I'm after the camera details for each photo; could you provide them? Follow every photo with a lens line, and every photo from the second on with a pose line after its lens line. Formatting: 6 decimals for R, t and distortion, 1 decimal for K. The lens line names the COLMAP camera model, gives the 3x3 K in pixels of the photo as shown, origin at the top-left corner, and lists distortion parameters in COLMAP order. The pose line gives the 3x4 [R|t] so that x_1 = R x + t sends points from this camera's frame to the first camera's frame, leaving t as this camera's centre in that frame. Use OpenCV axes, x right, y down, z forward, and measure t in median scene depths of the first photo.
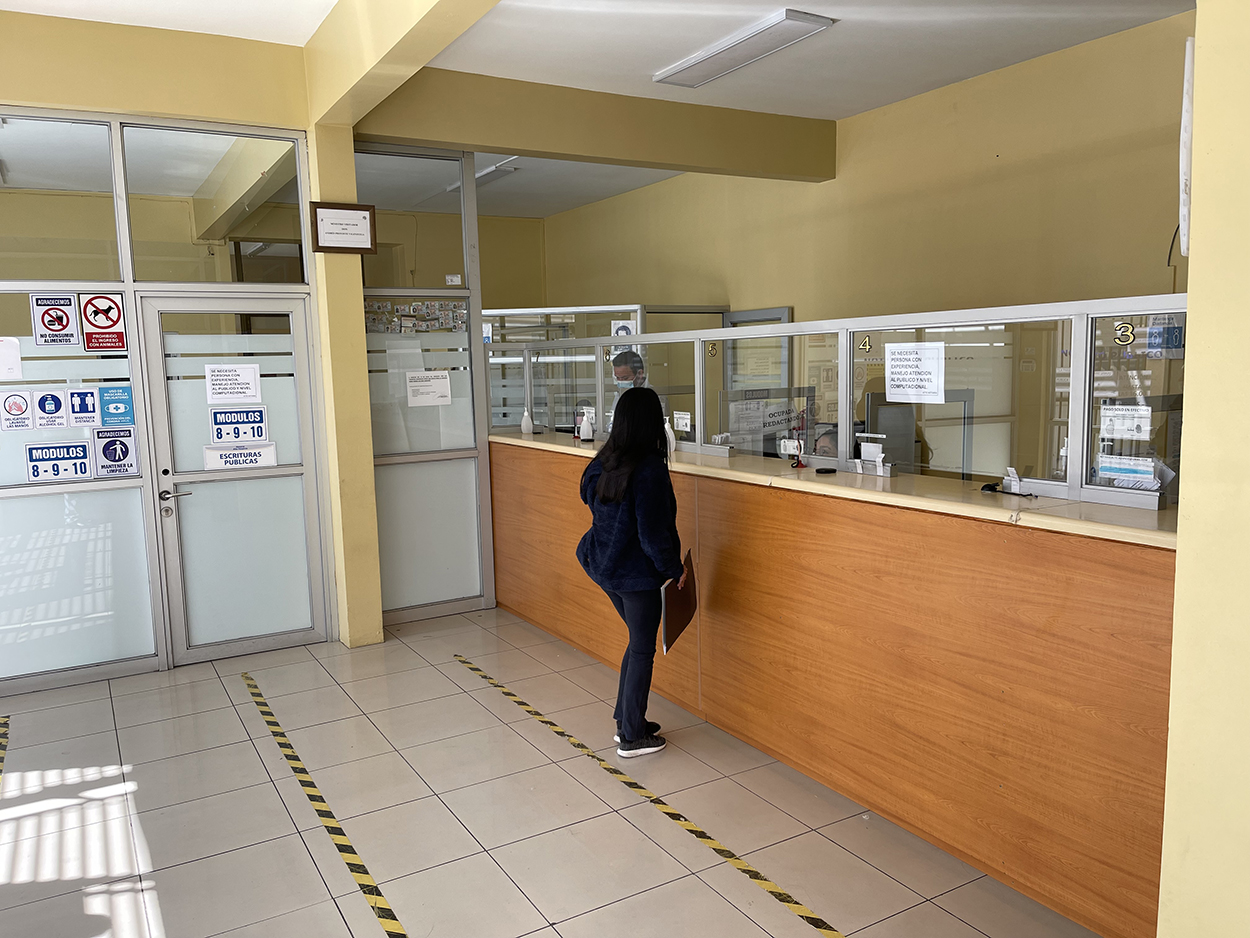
lens RADIAL K [[935.3, 0, 624.6], [0, 935.3, 472.1], [0, 0, 1]] dist [0.007325, -0.009421]
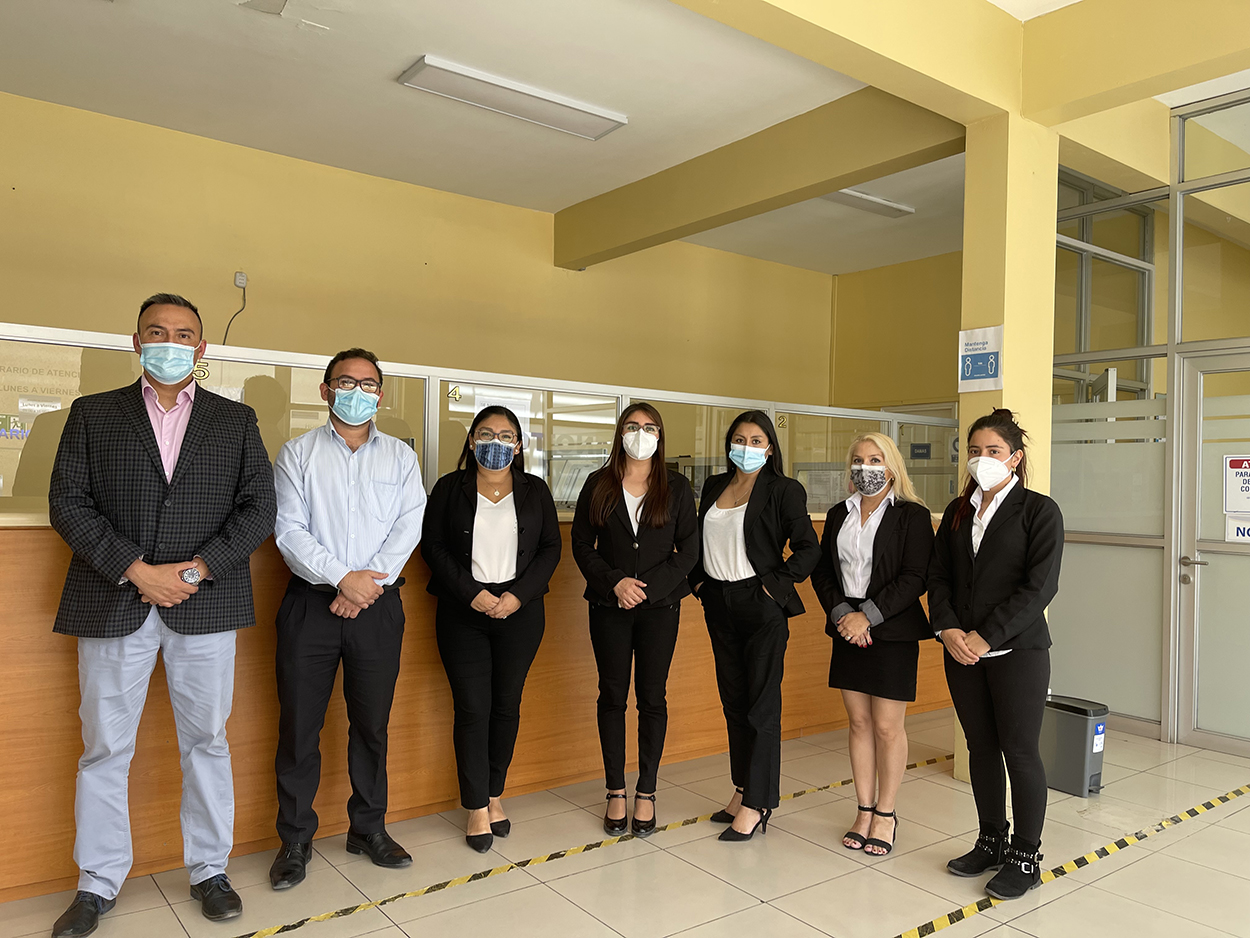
lens RADIAL K [[935.3, 0, 624.6], [0, 935.3, 472.1], [0, 0, 1]] dist [0.007325, -0.009421]
pose [[-0.114171, 0.031165, 0.992972, -0.585663], [0.096111, 0.995166, -0.020183, -0.003583], [-0.988801, 0.093131, -0.116614, 0.625498]]
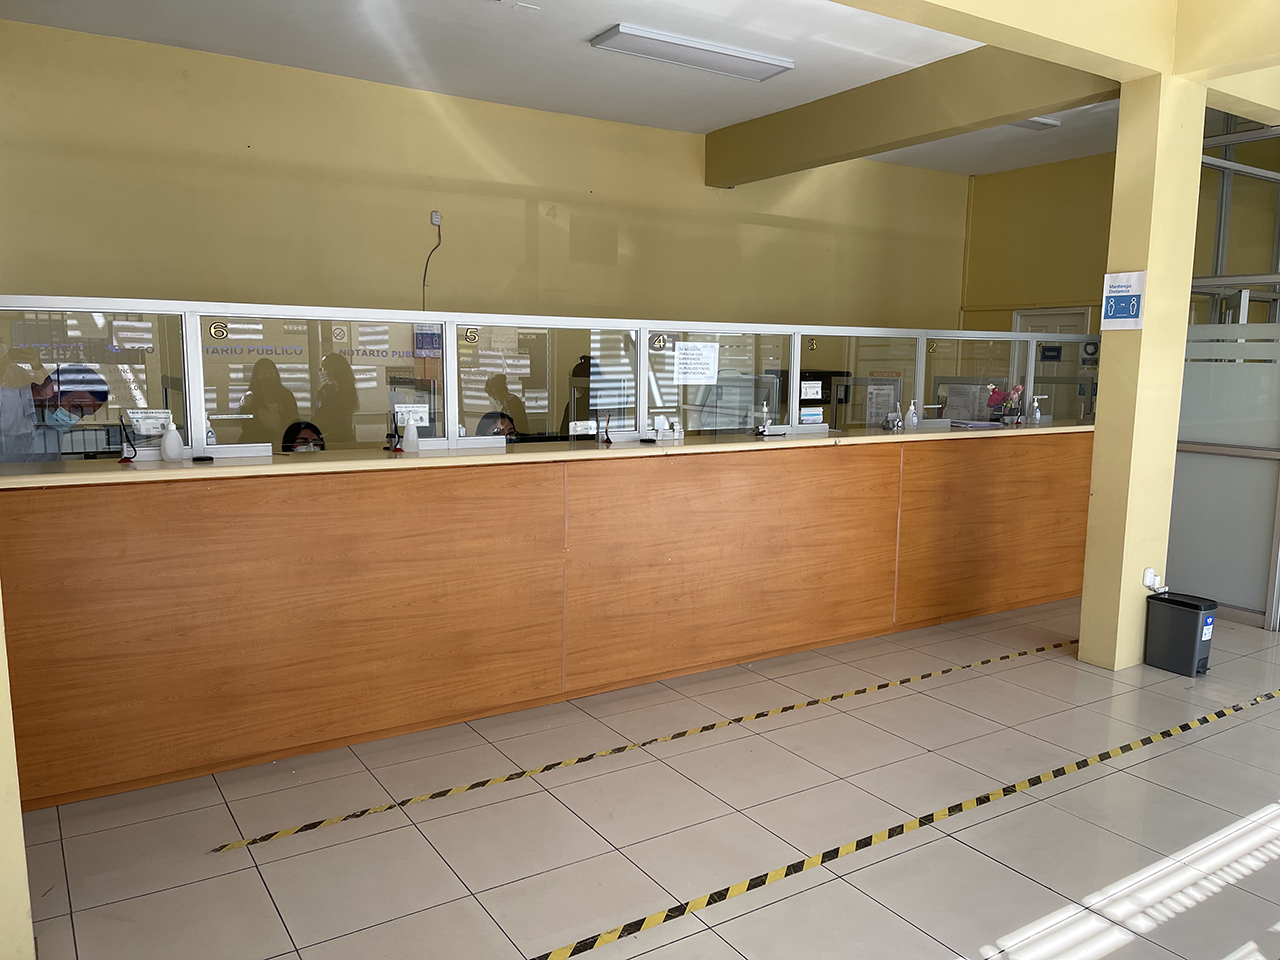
lens RADIAL K [[976.5, 0, 640.0], [0, 976.5, 480.0], [0, 0, 1]] dist [0.009038, -0.036310]
pose [[-0.041545, -0.108738, 0.993202, -0.752203], [0.104330, 0.988154, 0.112549, -0.067735], [-0.993675, 0.108296, -0.029708, 0.725823]]
